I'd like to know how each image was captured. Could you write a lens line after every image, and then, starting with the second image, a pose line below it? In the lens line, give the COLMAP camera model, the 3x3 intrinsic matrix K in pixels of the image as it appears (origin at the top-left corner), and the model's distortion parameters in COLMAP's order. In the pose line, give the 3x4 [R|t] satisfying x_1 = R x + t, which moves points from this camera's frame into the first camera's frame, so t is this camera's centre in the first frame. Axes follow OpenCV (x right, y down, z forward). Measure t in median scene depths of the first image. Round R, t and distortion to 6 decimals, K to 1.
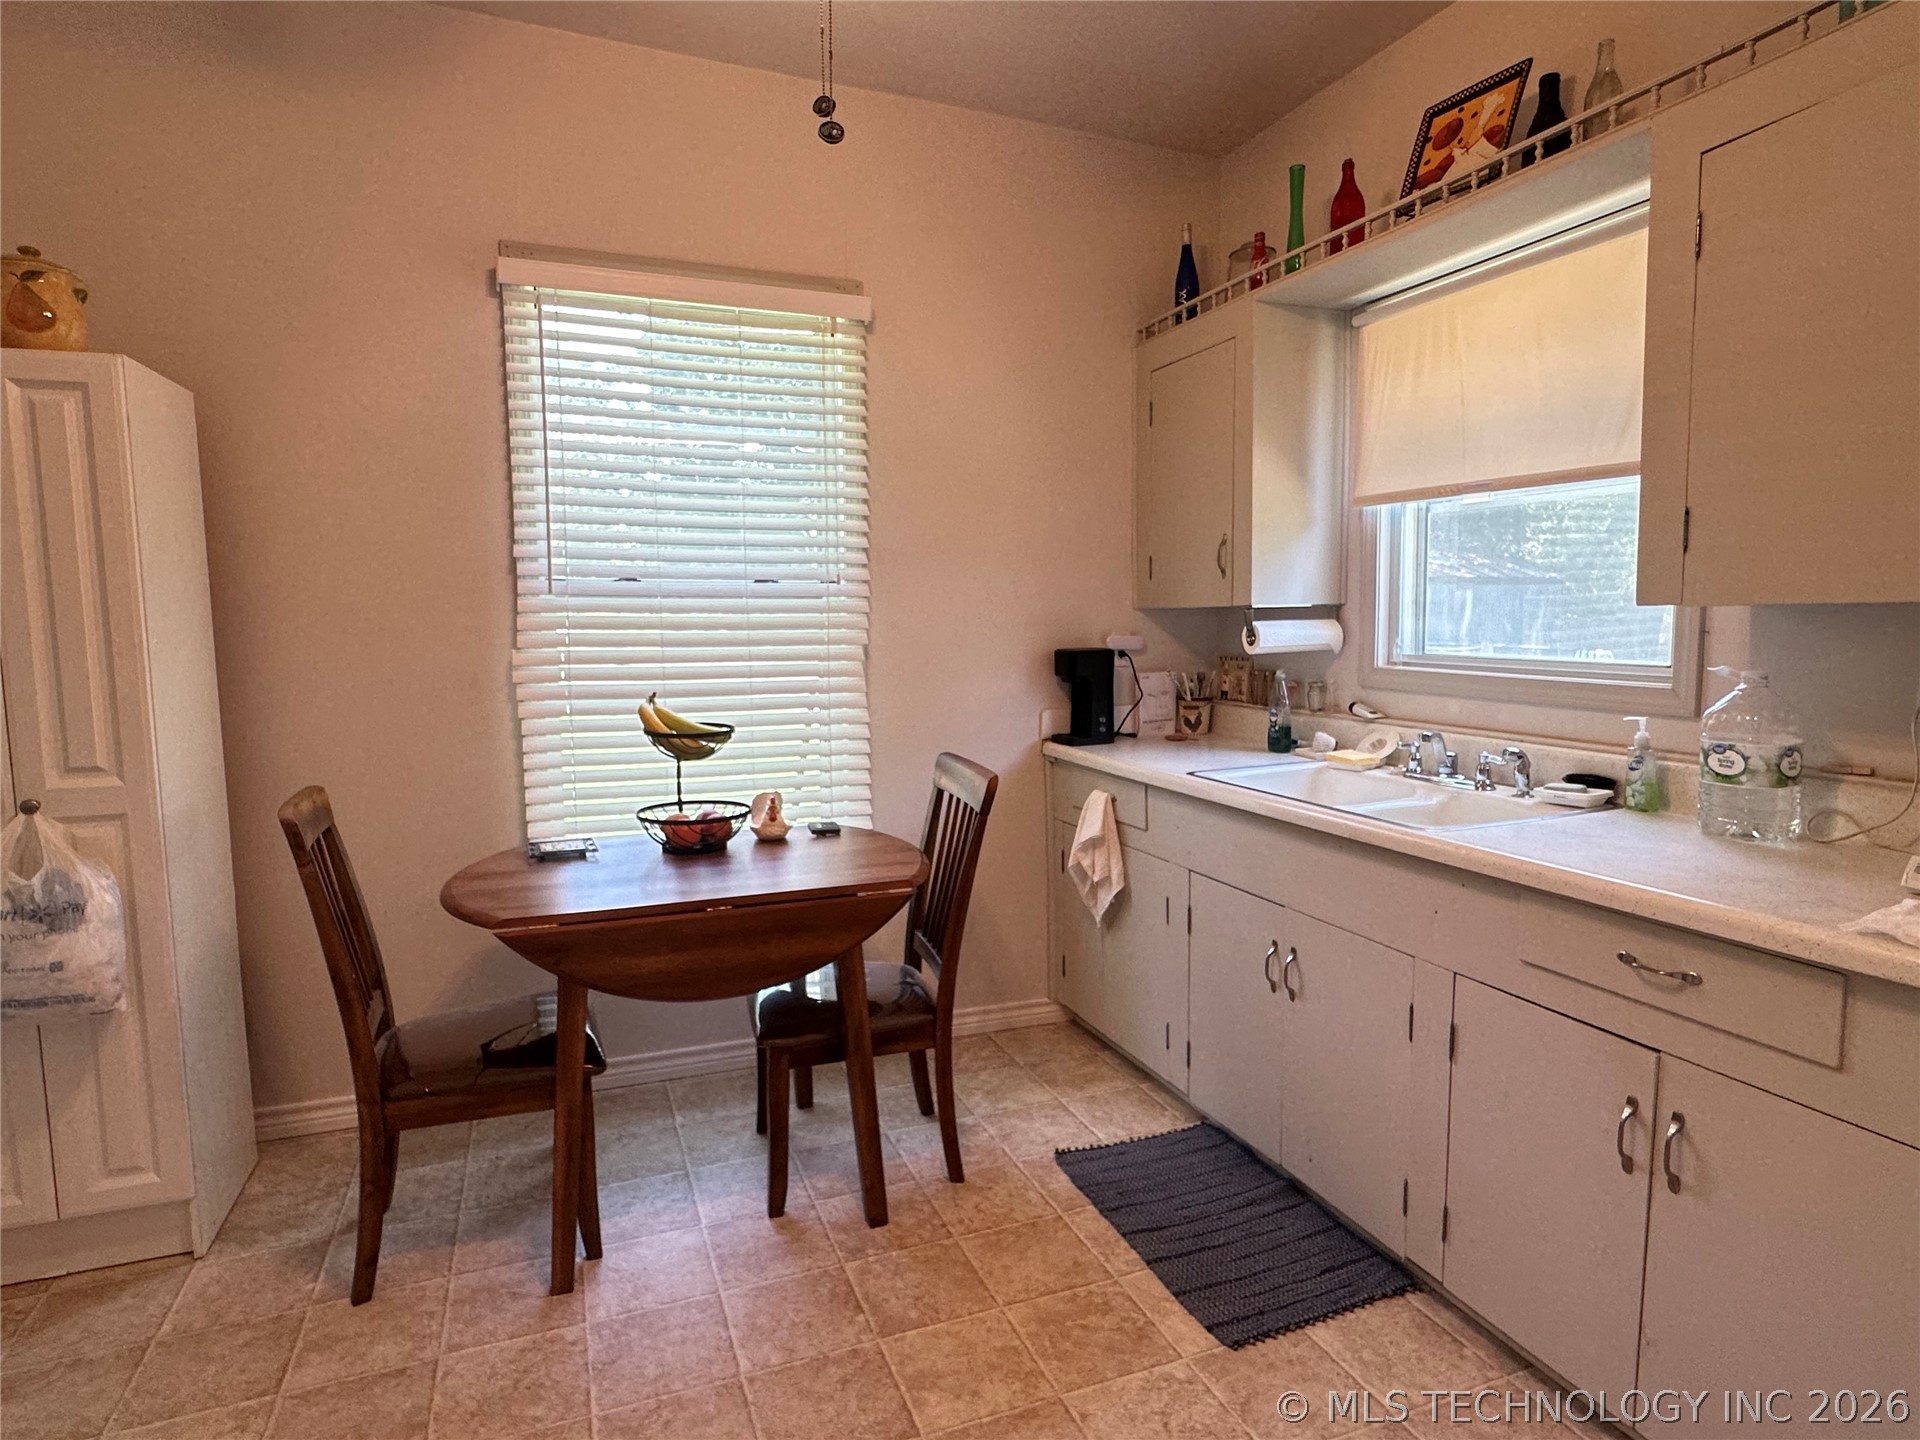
lens RADIAL K [[1050.5, 0, 960.0], [0, 1050.5, 720.0], [0, 0, 1]] dist [-0.012887, 0.001411]
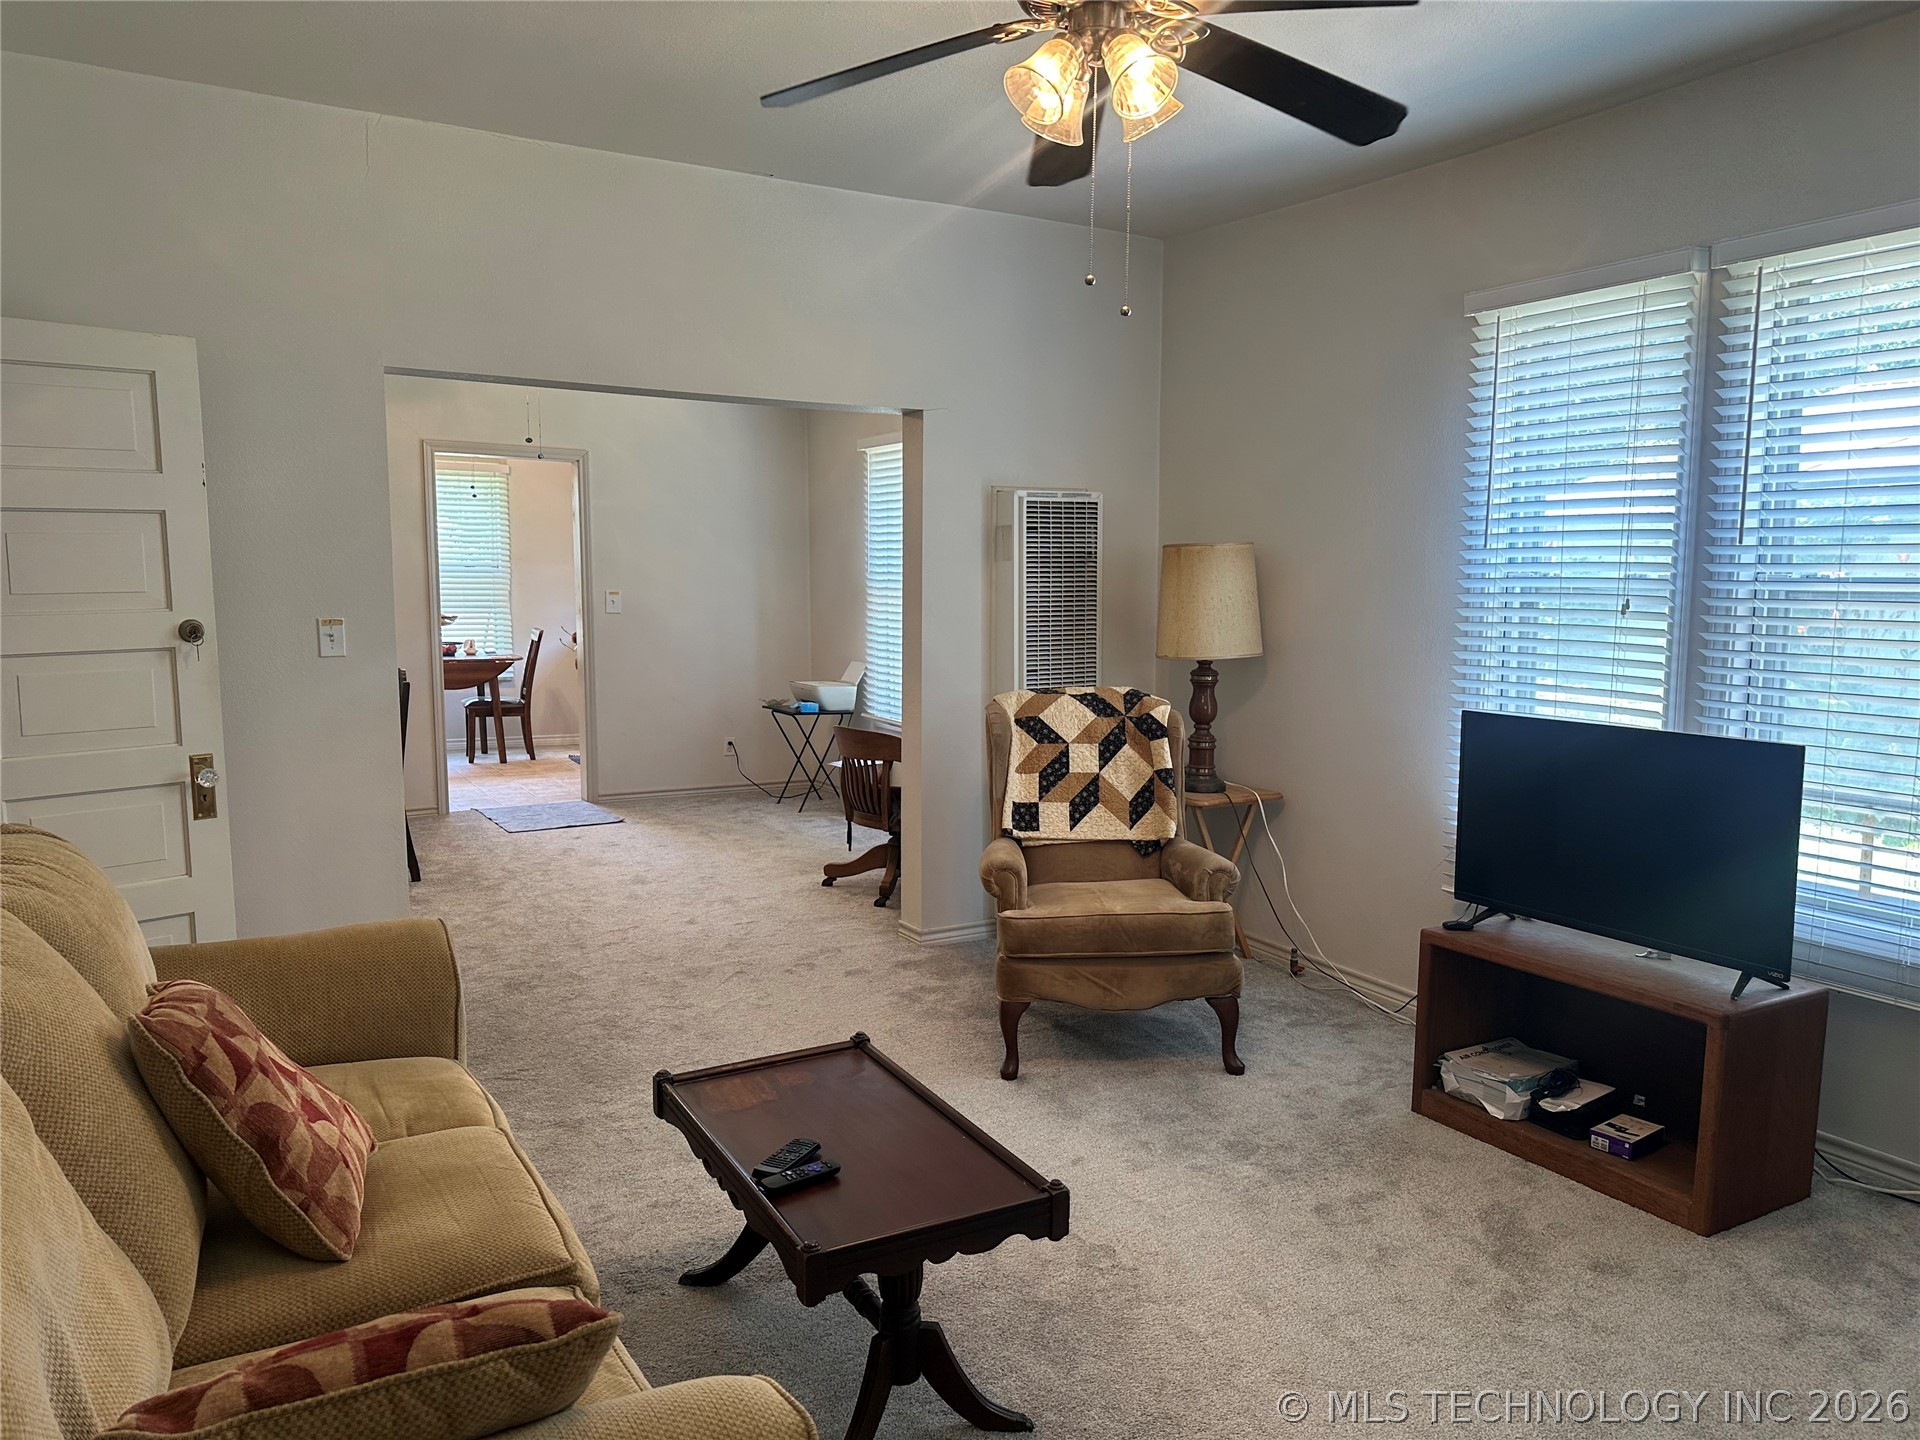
lens RADIAL K [[1328.7, 0, 960.0], [0, 1328.7, 720.0], [0, 0, 1]] dist [0.067534, -0.001602]
pose [[0.989513, -0.002917, 0.144418, 0.702170], [0.001572, 0.999954, 0.009427, 0.289967], [-0.144438, -0.009101, 0.989472, -3.235279]]
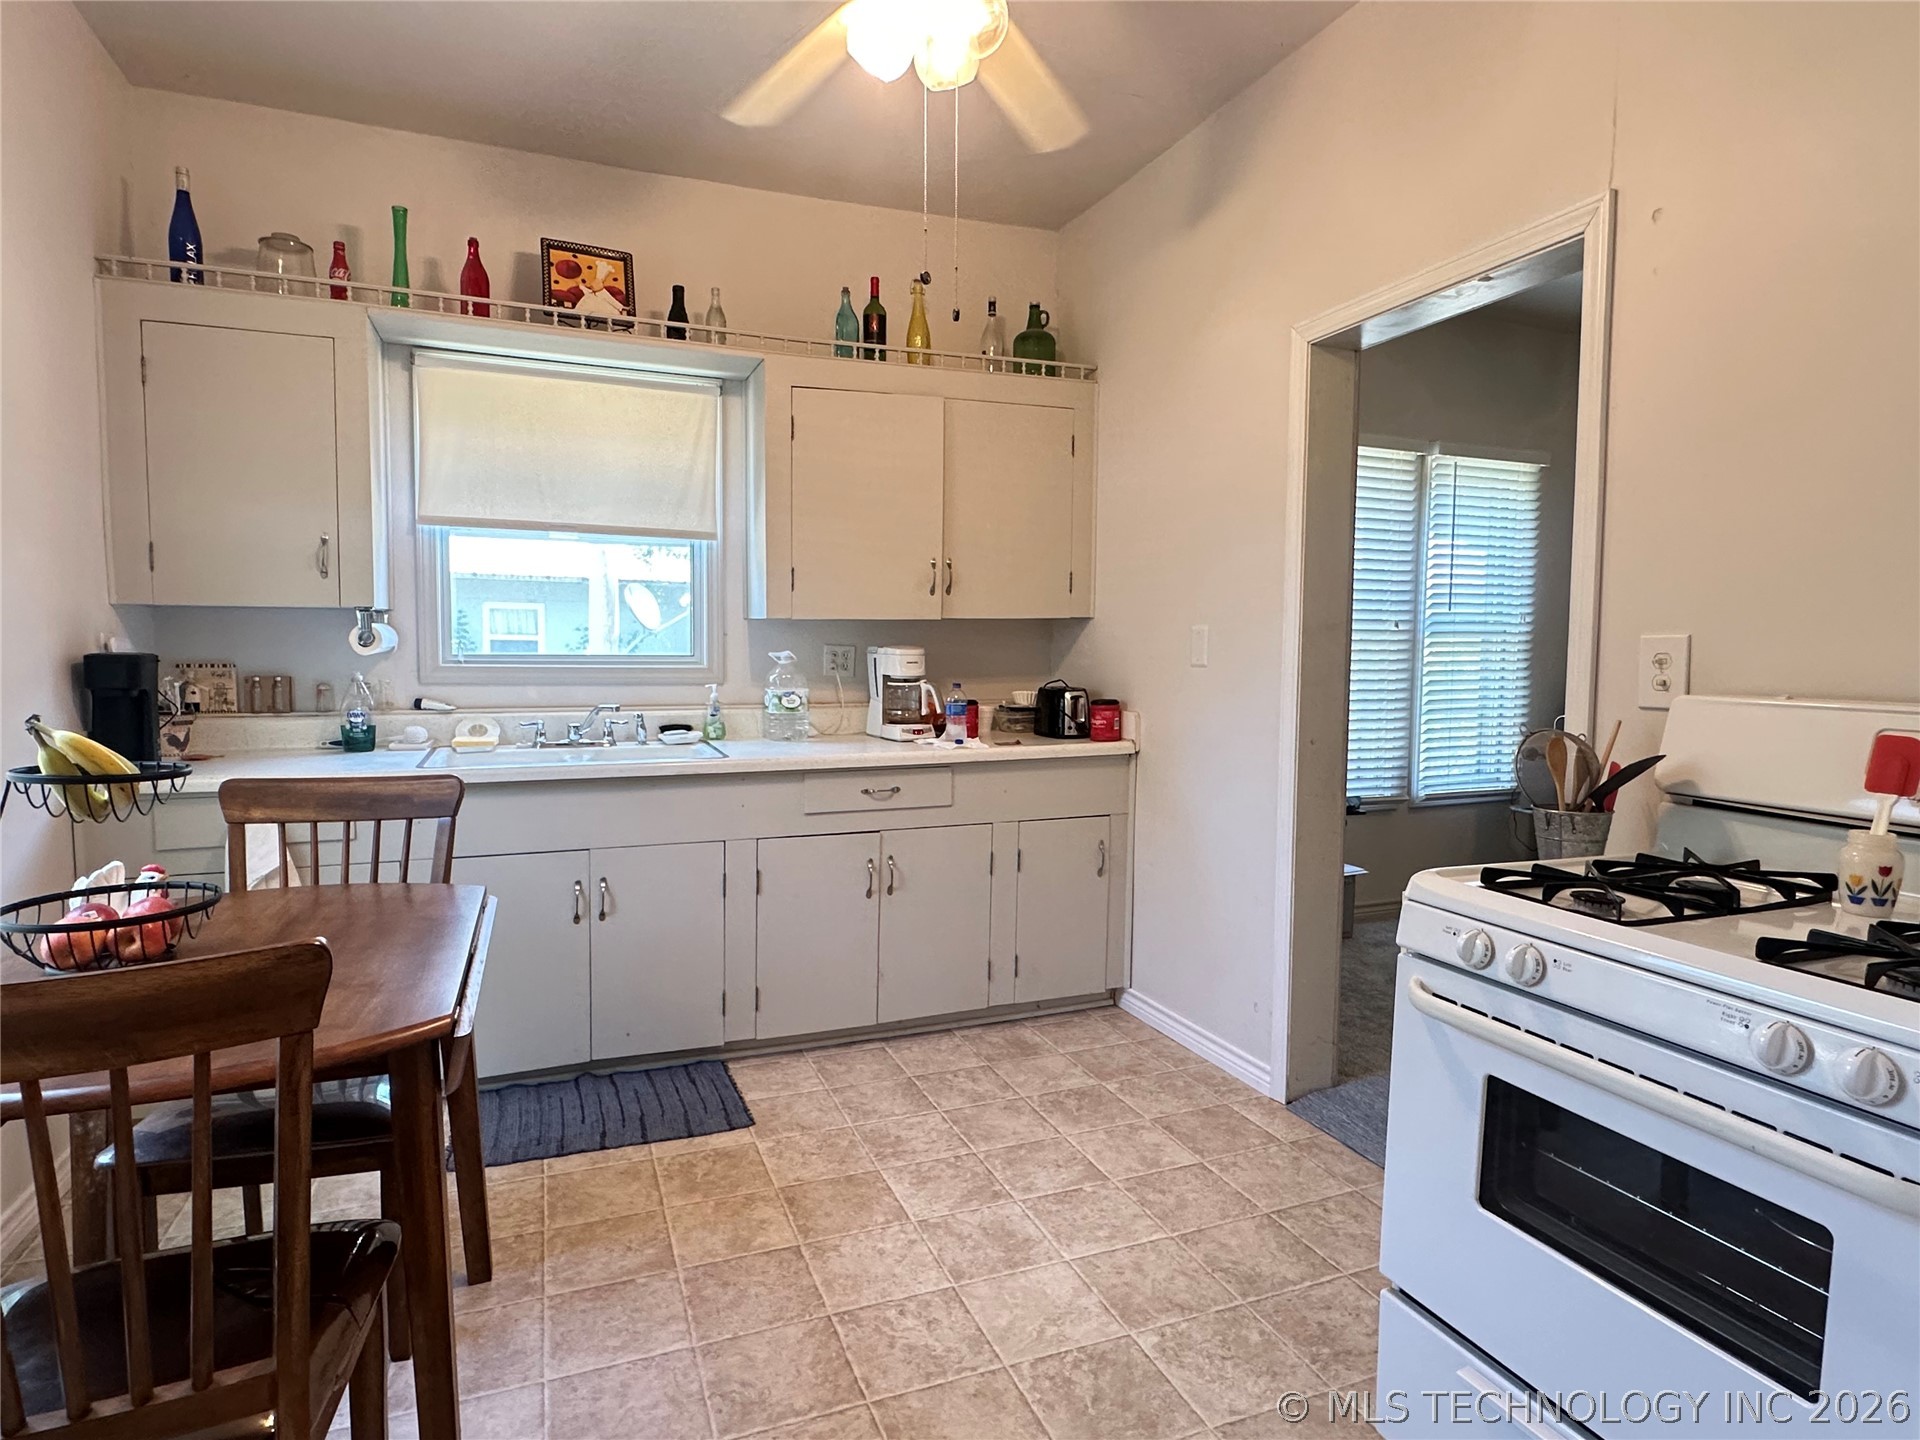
lens RADIAL K [[1050.5, 0, 960.0], [0, 1050.5, 720.0], [0, 0, 1]] dist [-0.012887, 0.001411]
pose [[-0.005194, -0.061279, 0.998107, -0.953052], [0.092526, 0.993809, 0.061496, -0.011833], [-0.995697, 0.092670, 0.000508, 0.552147]]
